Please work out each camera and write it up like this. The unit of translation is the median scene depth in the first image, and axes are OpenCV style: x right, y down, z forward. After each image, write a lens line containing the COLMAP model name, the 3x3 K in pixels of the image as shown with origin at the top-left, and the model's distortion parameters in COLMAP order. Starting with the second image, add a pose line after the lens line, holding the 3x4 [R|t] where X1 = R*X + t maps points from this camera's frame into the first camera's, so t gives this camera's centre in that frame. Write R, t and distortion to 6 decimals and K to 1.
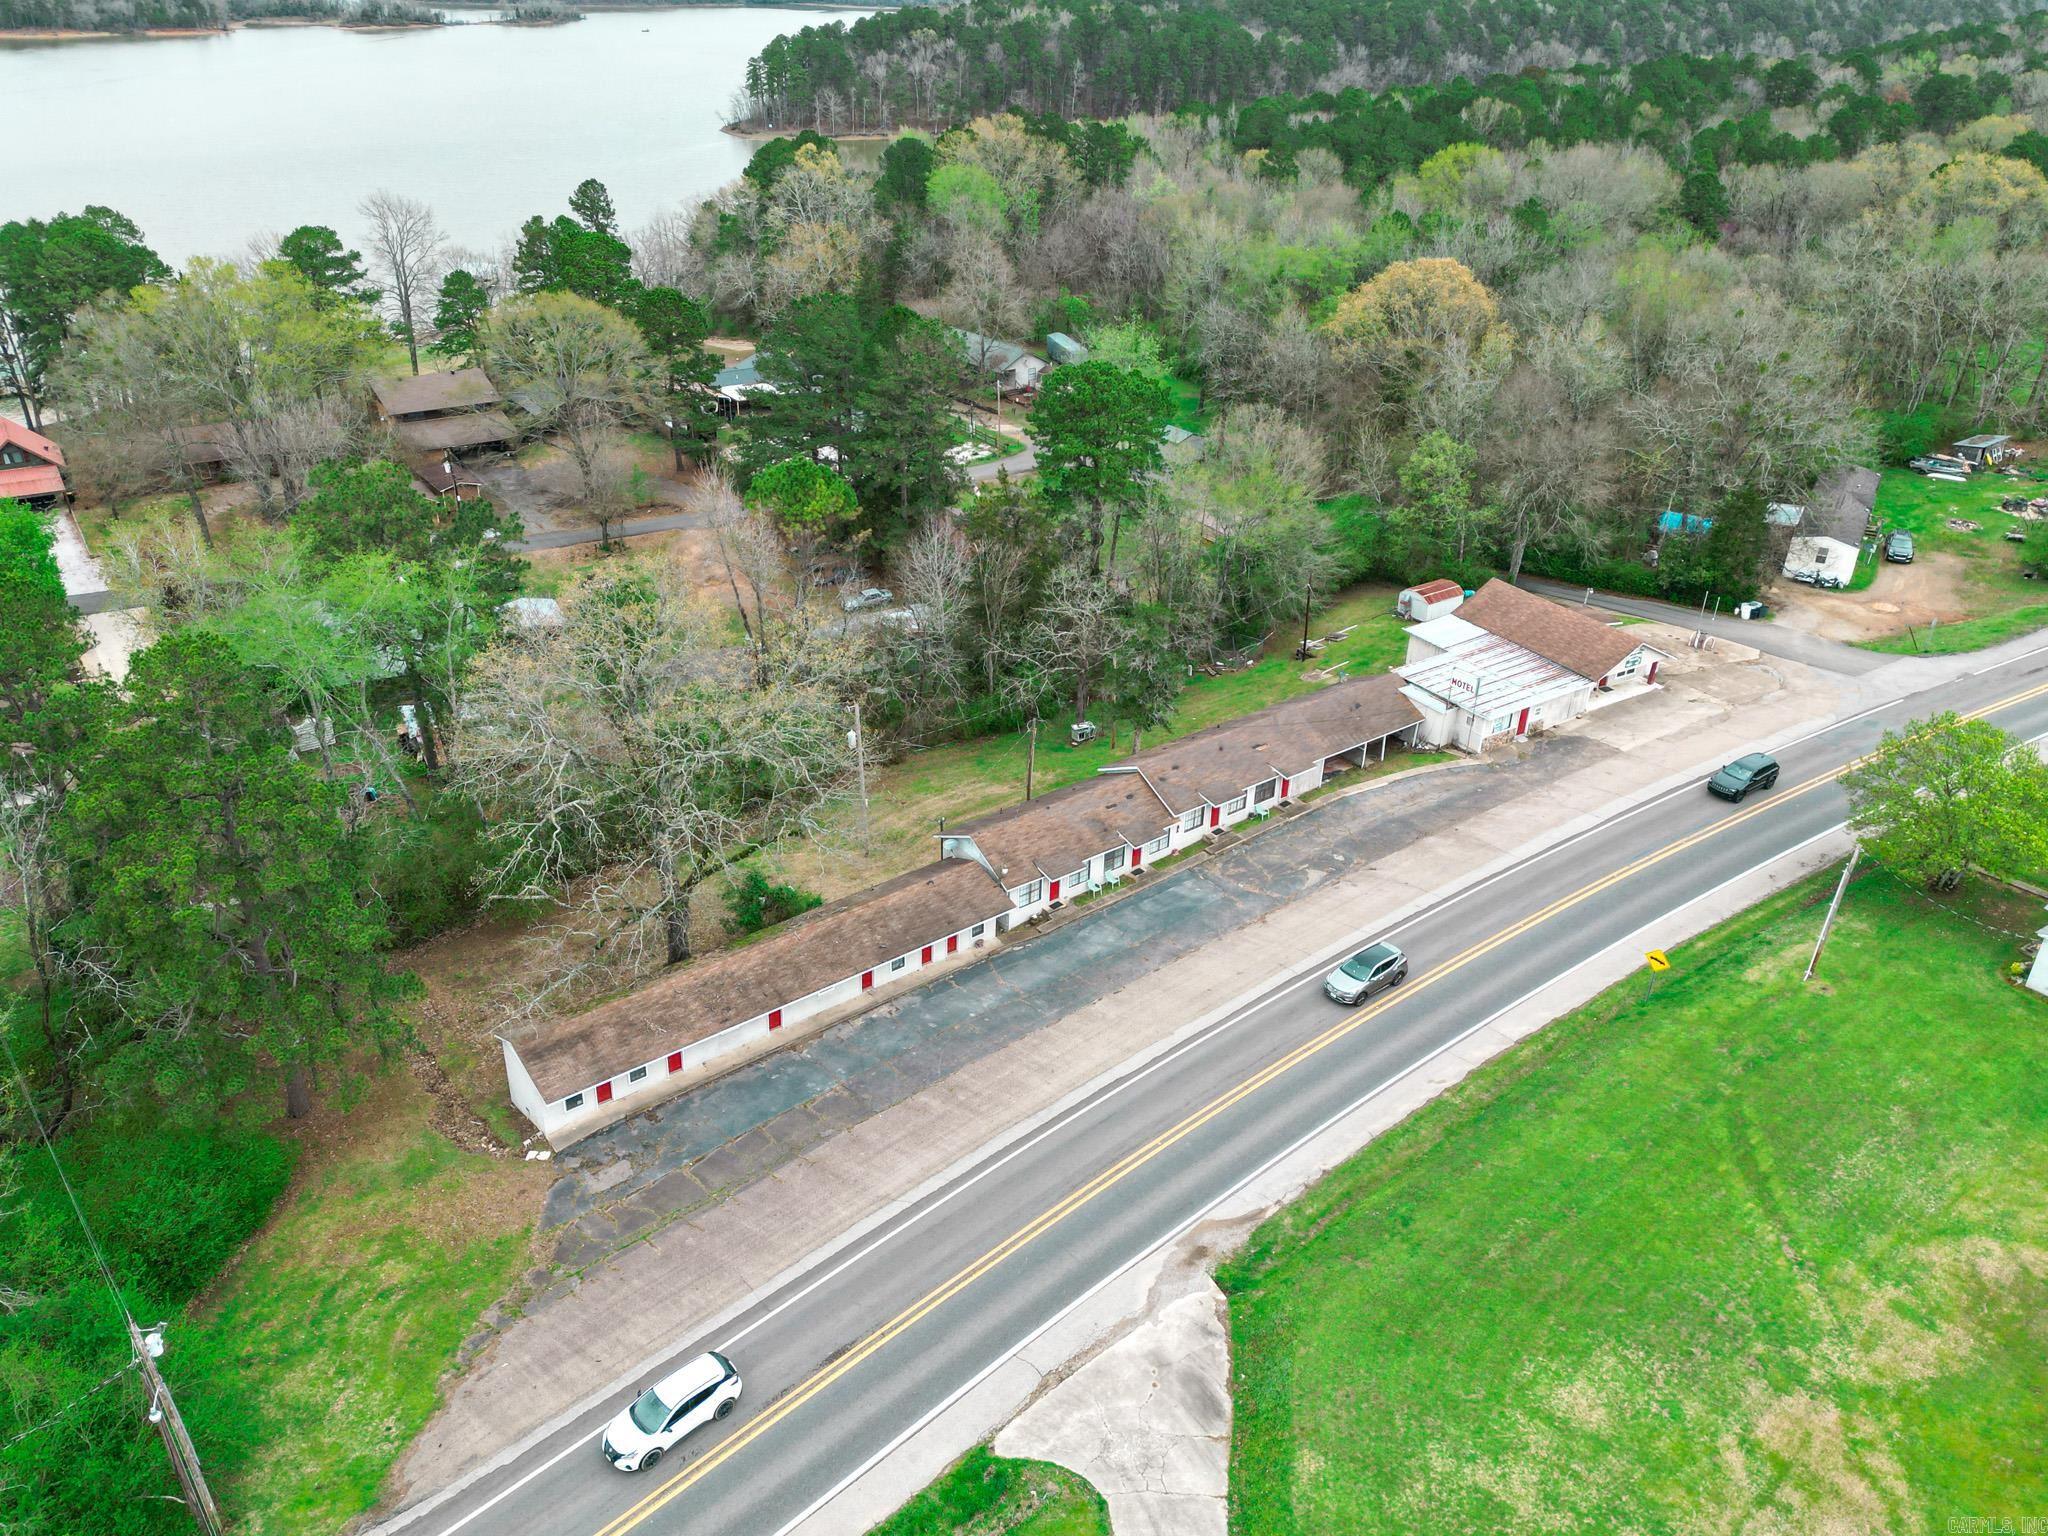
lens RADIAL K [[1534.4, 0, 977.9], [0, 1534.4, 770.1], [0, 0, 1]] dist [0.026721, -0.002415]
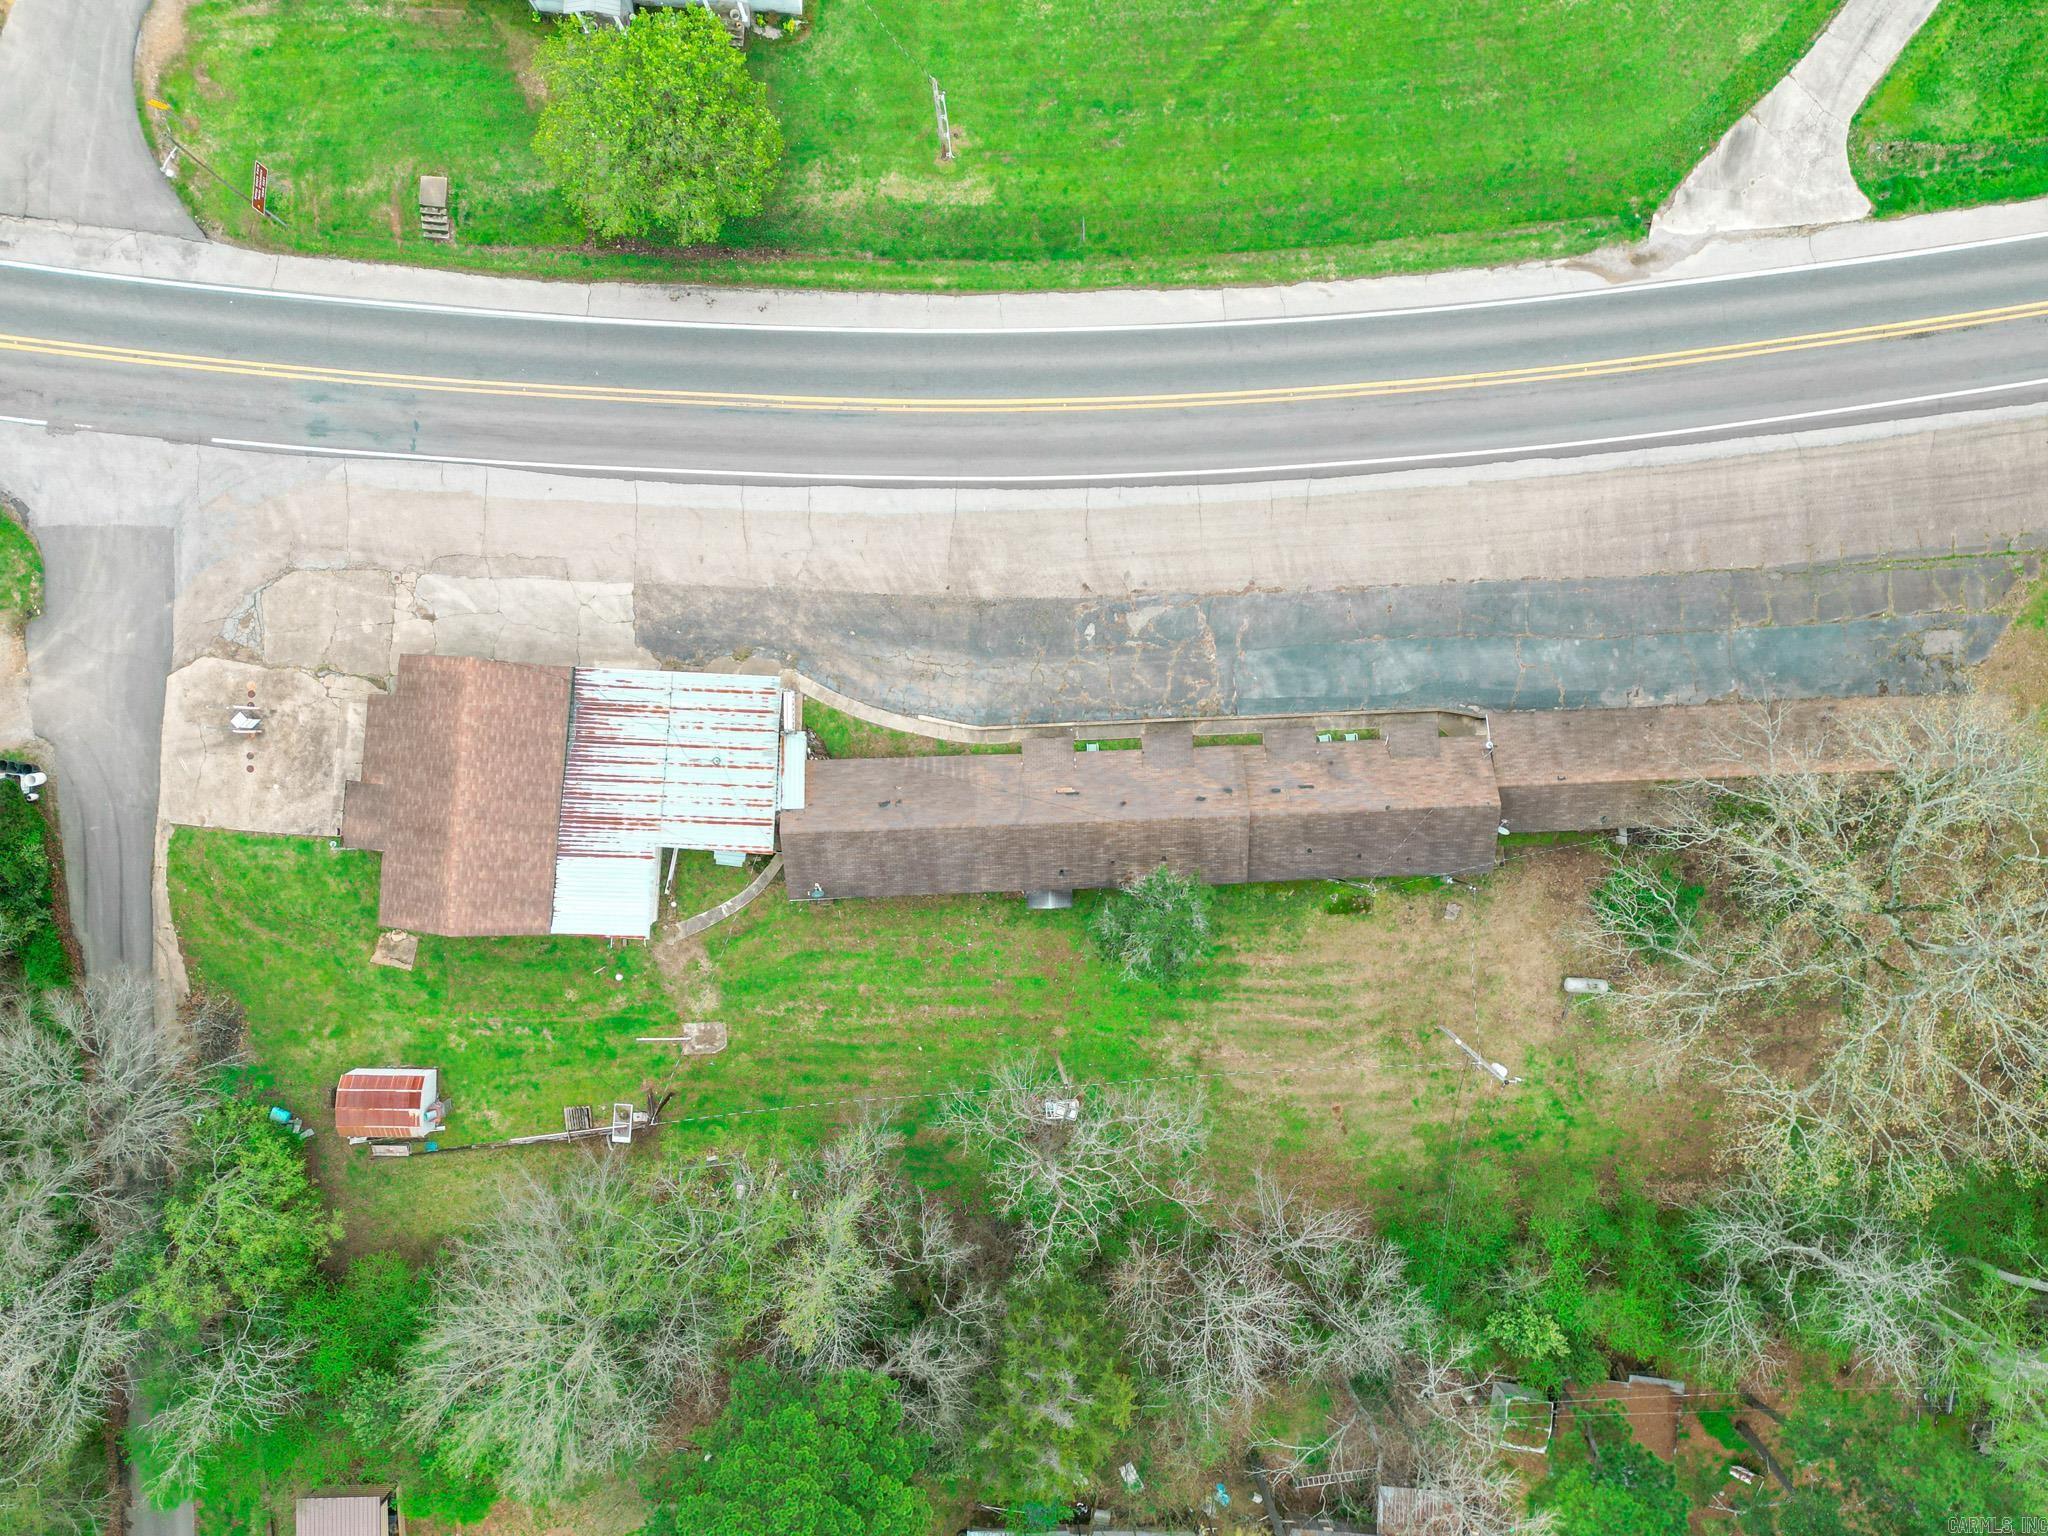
lens RADIAL K [[1420.0, 0, 1027.1], [0, 1420.0, 781.0], [0, 0, 1]] dist [0.041734, -0.004617]
pose [[-0.820016, -0.570932, -0.040126, 0.345575], [0.246863, -0.416073, 0.875181, -0.996411], [-0.516364, 0.707757, 0.482128, 0.944372]]
